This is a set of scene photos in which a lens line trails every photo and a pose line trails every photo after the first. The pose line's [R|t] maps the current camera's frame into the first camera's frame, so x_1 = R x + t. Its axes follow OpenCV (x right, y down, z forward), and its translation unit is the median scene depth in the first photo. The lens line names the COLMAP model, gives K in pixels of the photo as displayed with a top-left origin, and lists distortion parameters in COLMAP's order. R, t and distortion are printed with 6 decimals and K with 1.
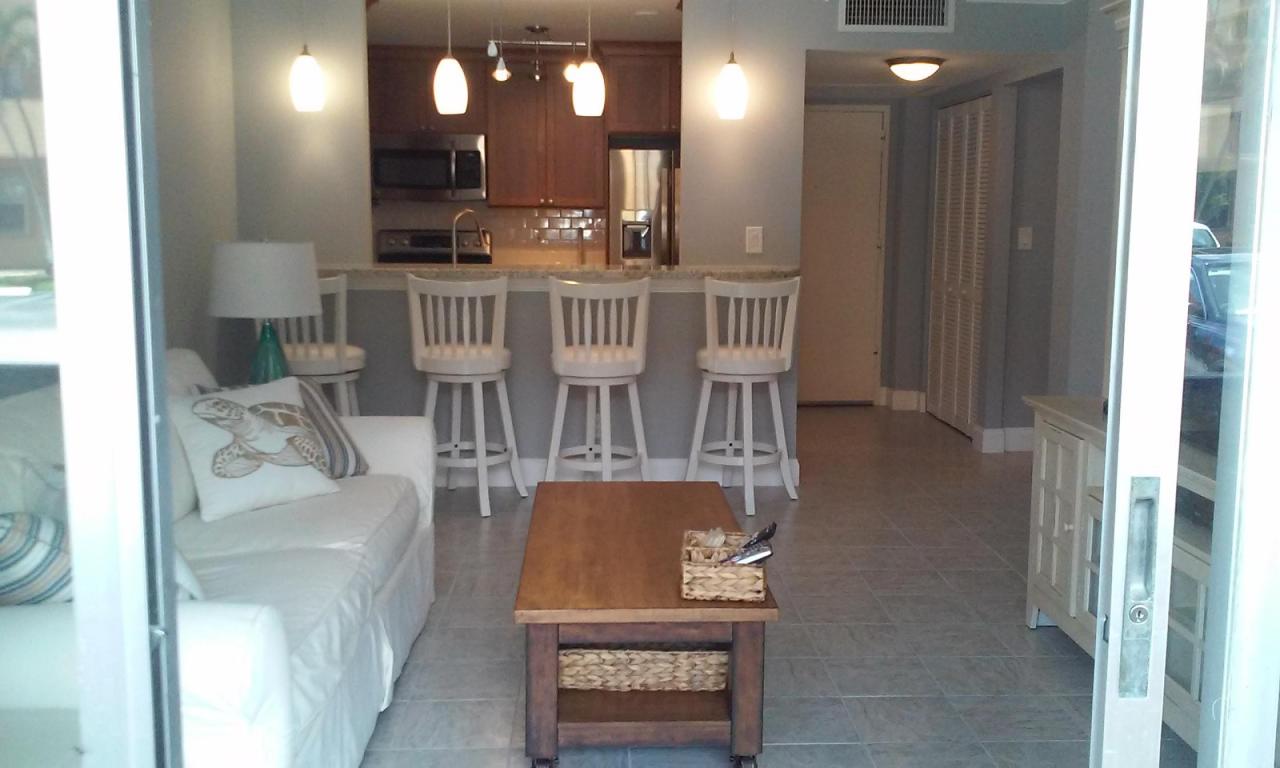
lens RADIAL K [[1202.1, 0, 663.1], [0, 1202.1, 363.2], [0, 0, 1]] dist [0.151182, -0.402814]
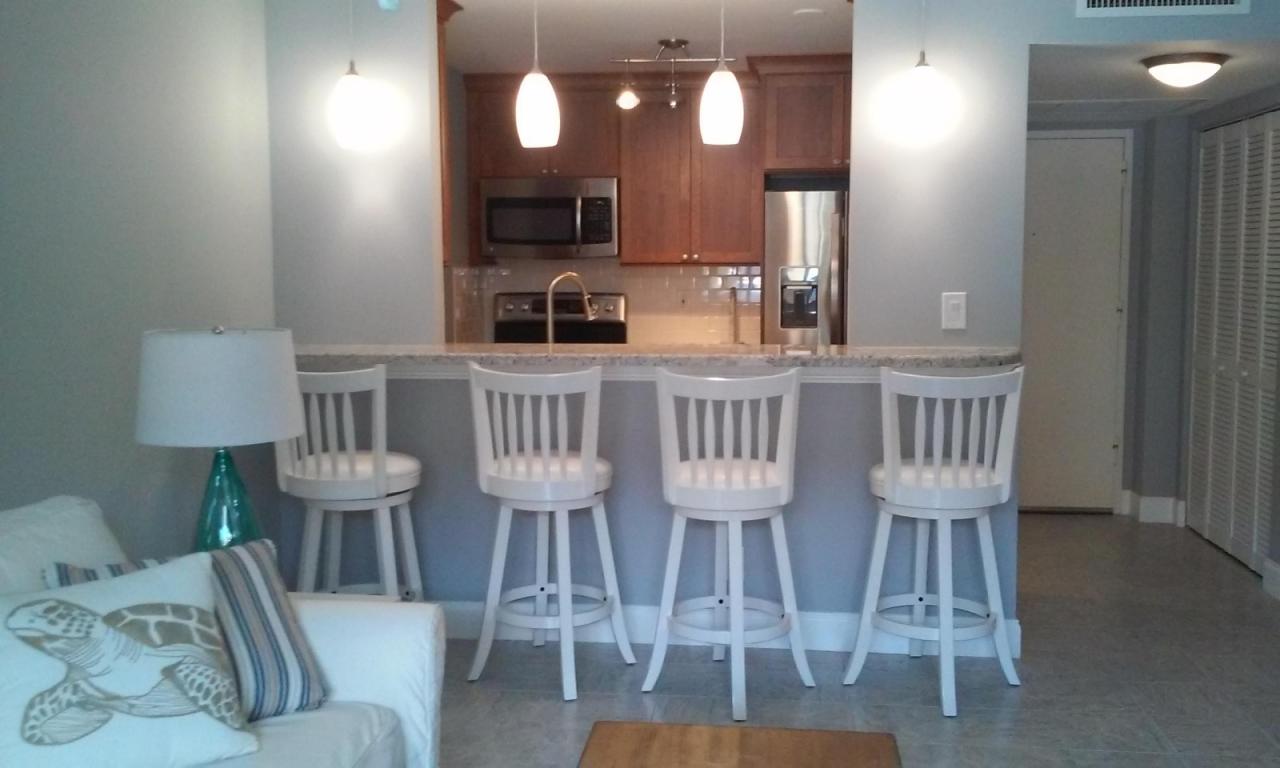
lens RADIAL K [[1202.1, 0, 663.1], [0, 1202.1, 363.2], [0, 0, 1]] dist [0.151182, -0.402814]
pose [[0.987482, 0.003753, -0.157688, 0.019634], [-0.009898, 0.999221, -0.038206, -0.043955], [0.157422, 0.039289, 0.986750, 0.278584]]
